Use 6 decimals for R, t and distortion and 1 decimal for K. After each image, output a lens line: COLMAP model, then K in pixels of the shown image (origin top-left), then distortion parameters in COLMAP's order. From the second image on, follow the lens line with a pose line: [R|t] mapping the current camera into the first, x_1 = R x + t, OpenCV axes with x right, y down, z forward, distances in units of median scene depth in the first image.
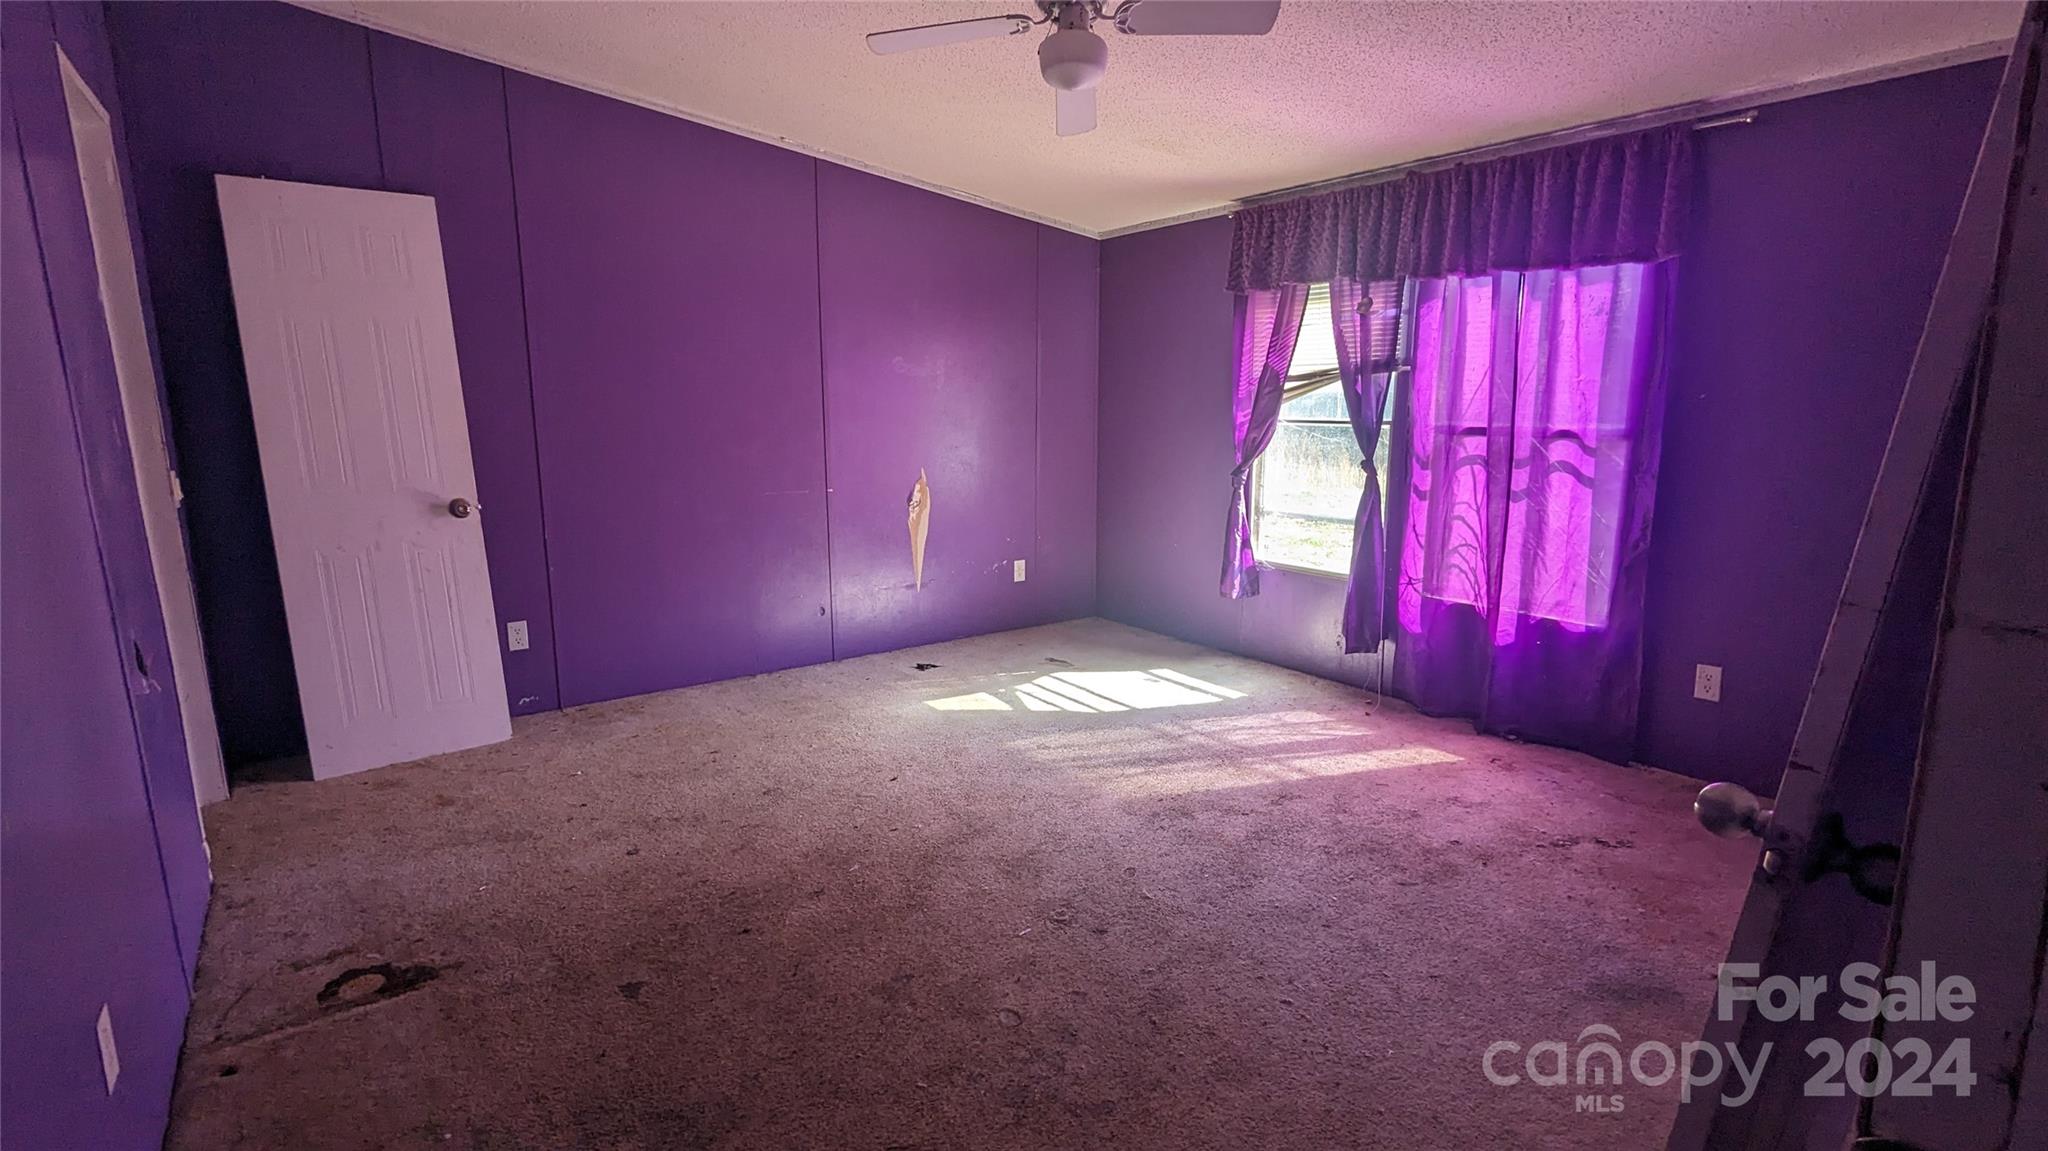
lens RADIAL K [[961.4, 0, 1024.0], [0, 961.4, 575.5], [0, 0, 1]] dist [-0.000345, 0.000013]
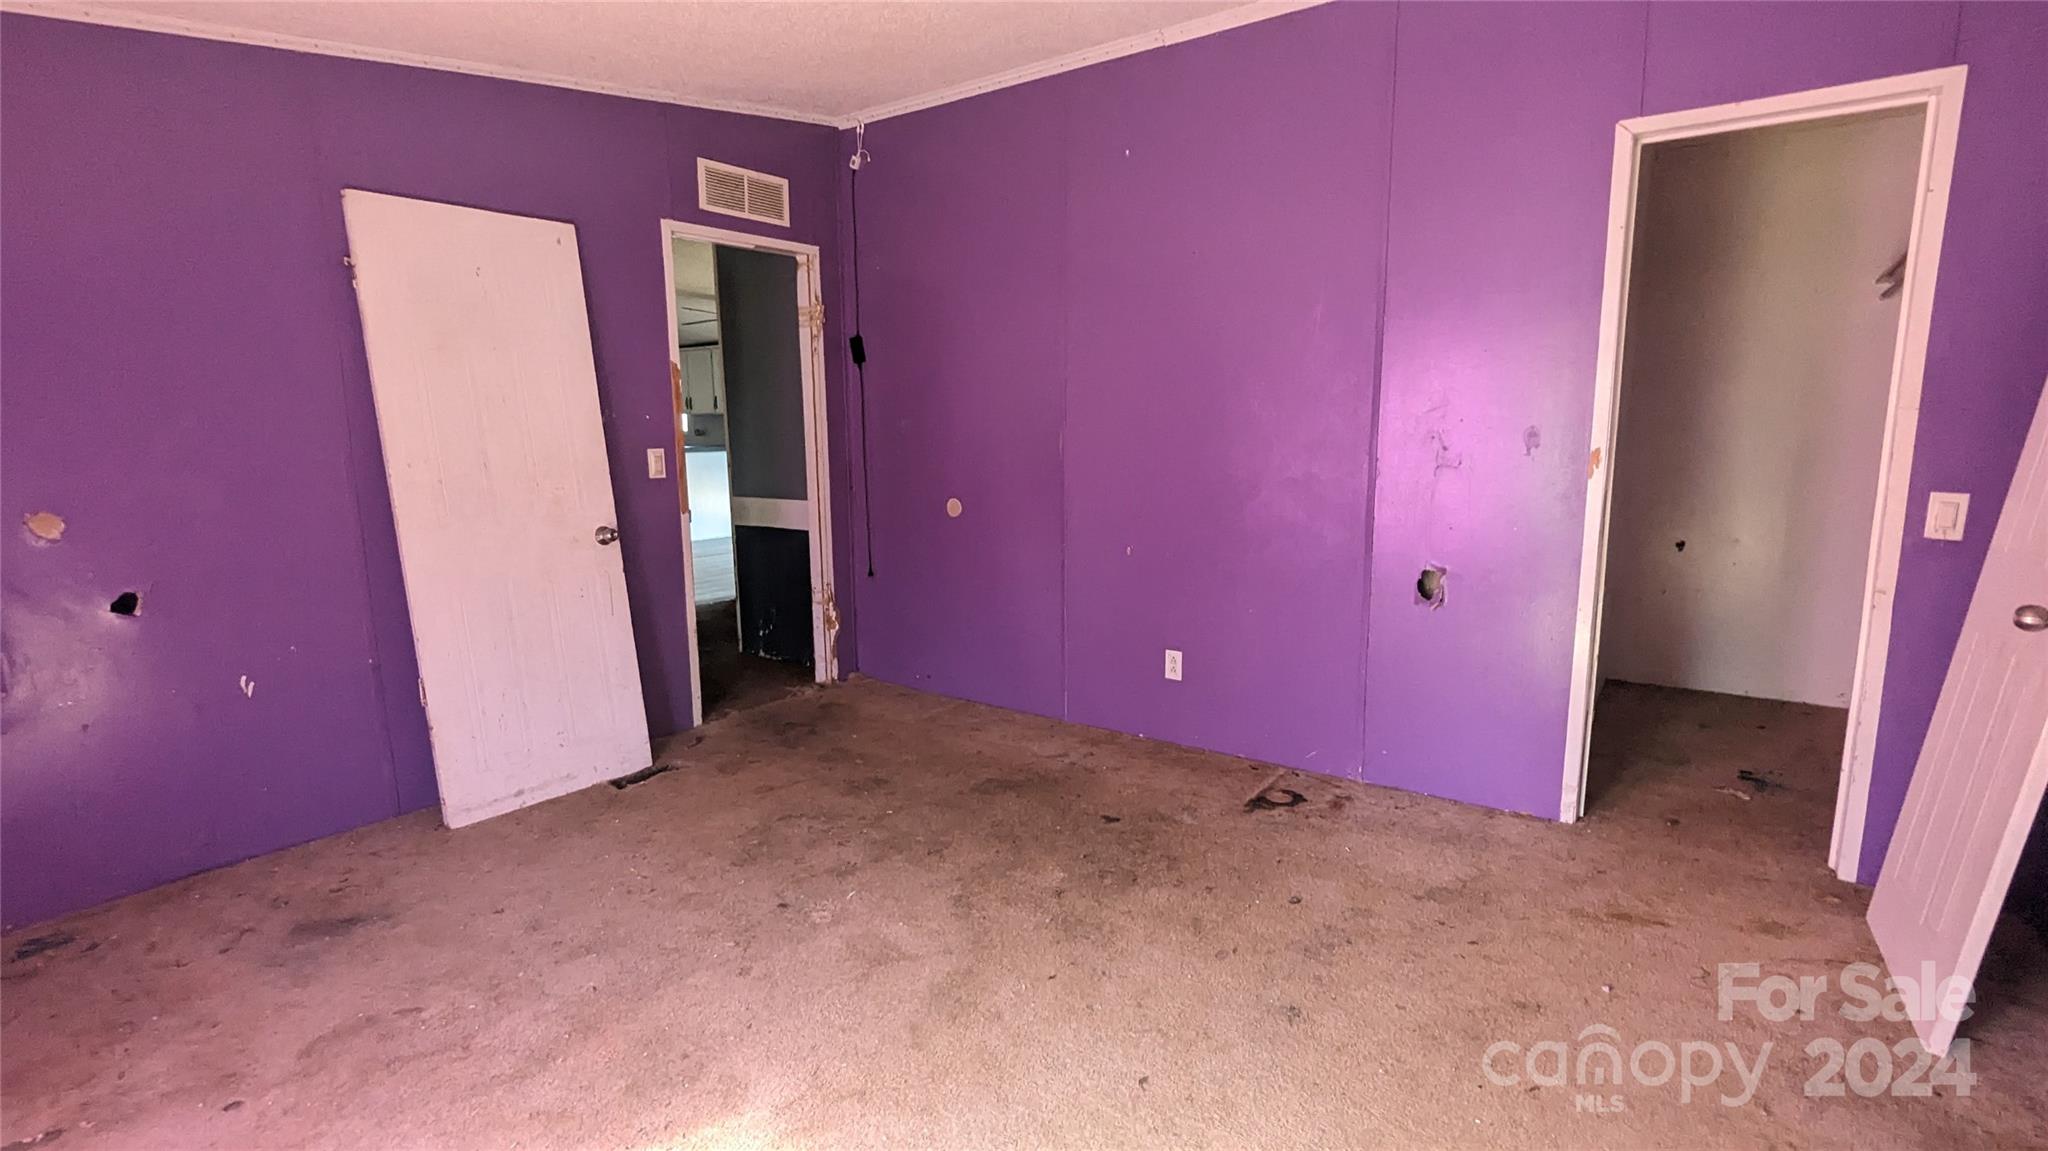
lens RADIAL K [[961.4, 0, 1024.0], [0, 961.4, 575.5], [0, 0, 1]] dist [-0.000345, 0.000013]
pose [[-0.952570, 0.067897, -0.296648, 0.107987], [-0.037251, 0.941447, 0.335096, -0.340695], [0.302031, 0.330253, -0.894265, 1.793562]]
